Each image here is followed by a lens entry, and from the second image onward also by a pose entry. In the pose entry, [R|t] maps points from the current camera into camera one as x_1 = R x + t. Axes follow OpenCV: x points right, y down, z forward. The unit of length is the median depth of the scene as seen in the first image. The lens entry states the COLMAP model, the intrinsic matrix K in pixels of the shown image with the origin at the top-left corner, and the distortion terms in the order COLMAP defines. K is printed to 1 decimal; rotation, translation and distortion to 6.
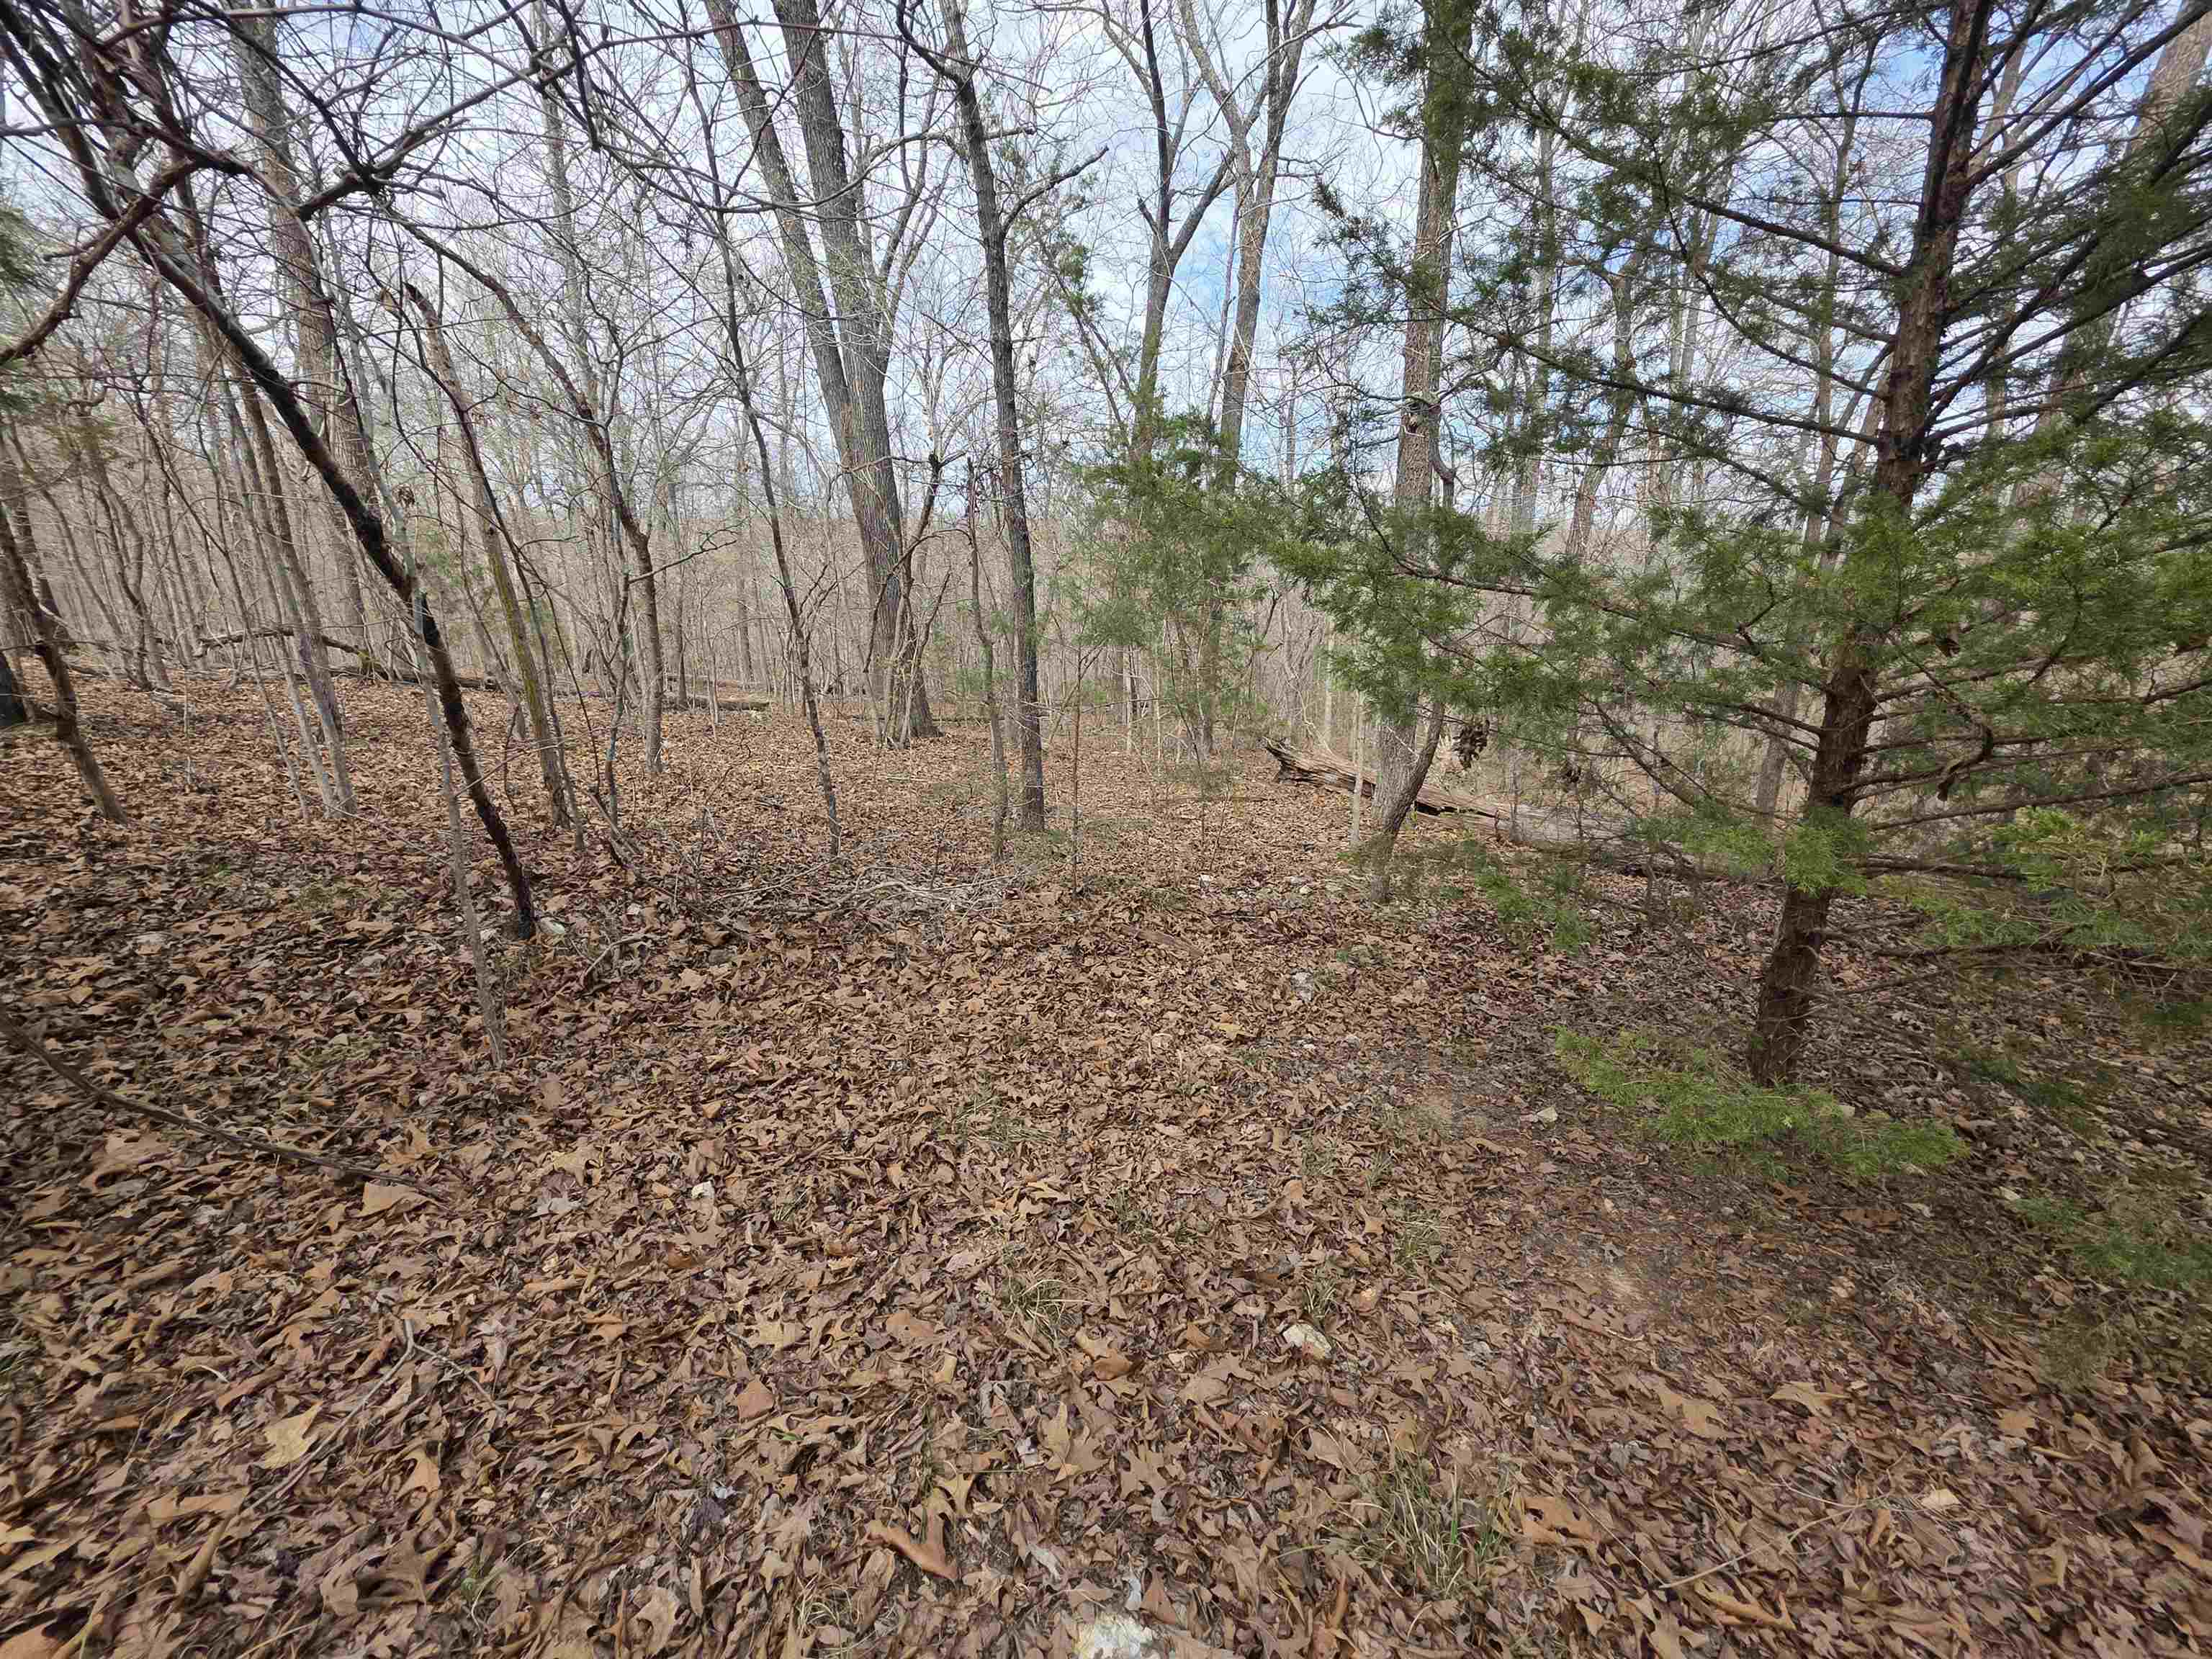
lens RADIAL K [[882.3, 0, 1114.5], [0, 882.3, 835.2], [0, 0, 1]] dist [0.002862, -0.000710]
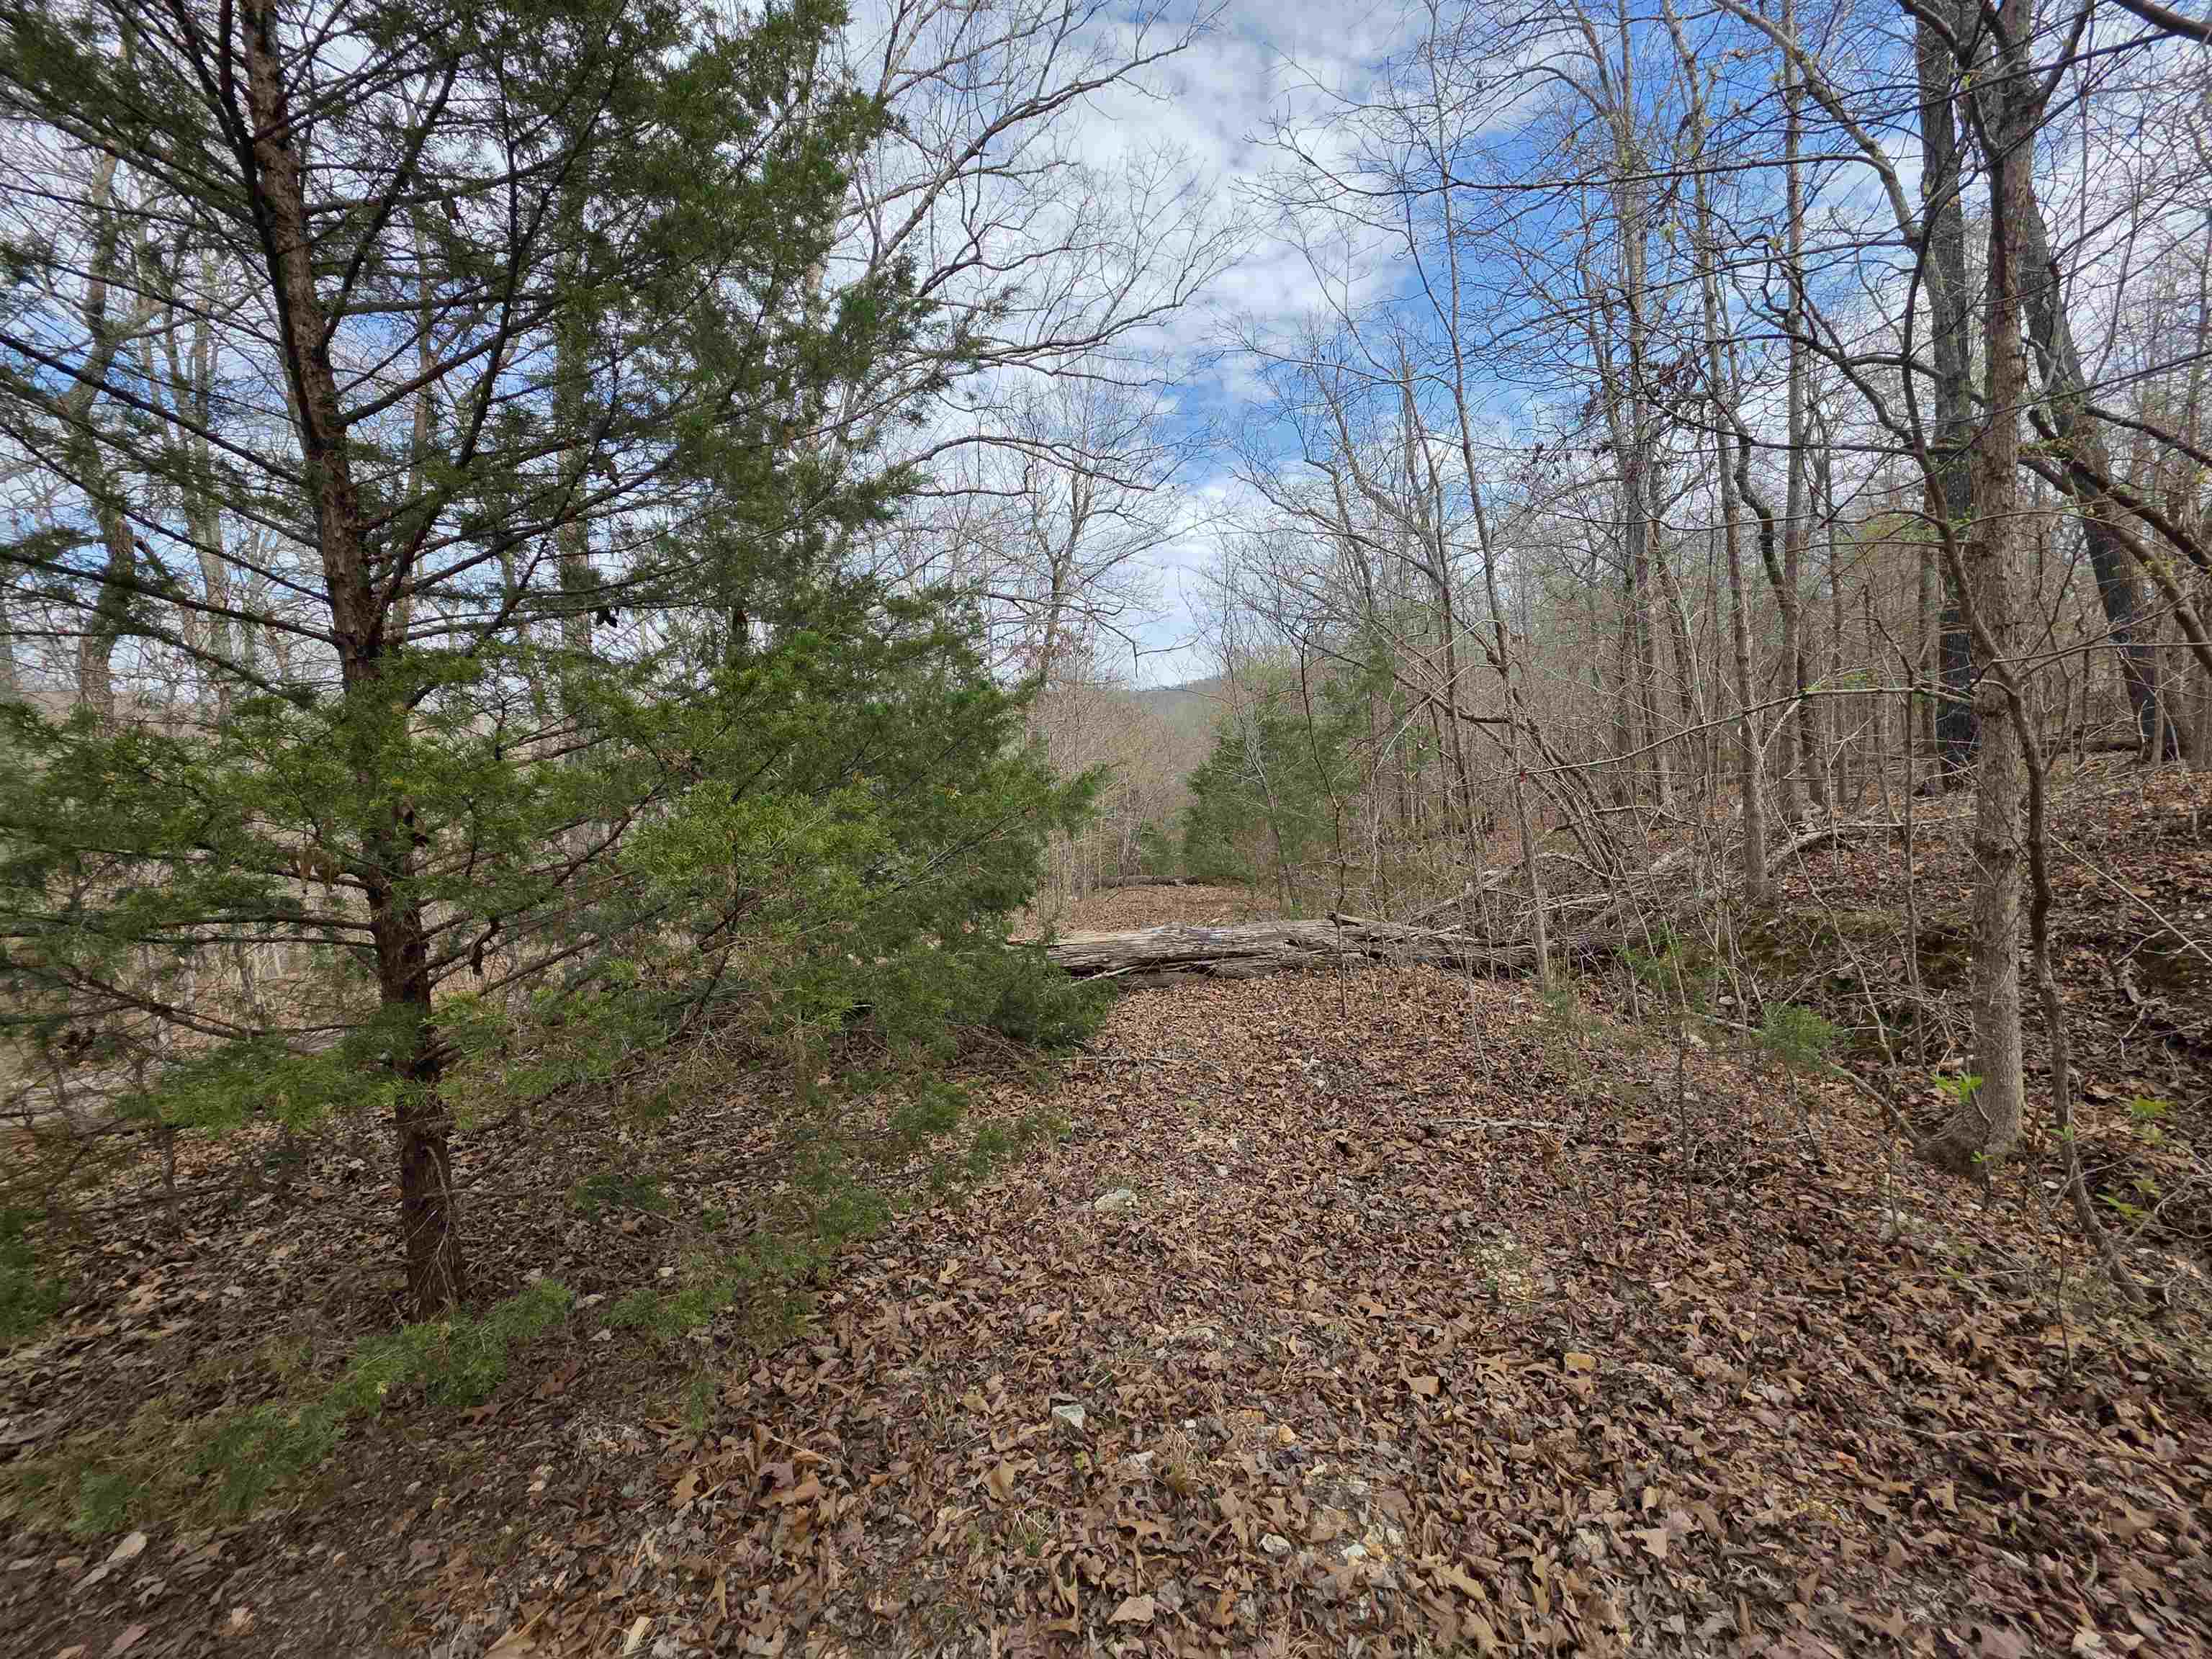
lens RADIAL K [[882.3, 0, 1117.6], [0, 882.3, 831.5], [0, 0, 1]] dist [0.002862, -0.000710]
pose [[0.268085, -0.104630, 0.957697, 0.096721], [0.288222, 0.957265, 0.023901, -0.006382], [-0.919271, 0.269622, 0.286785, -0.036100]]
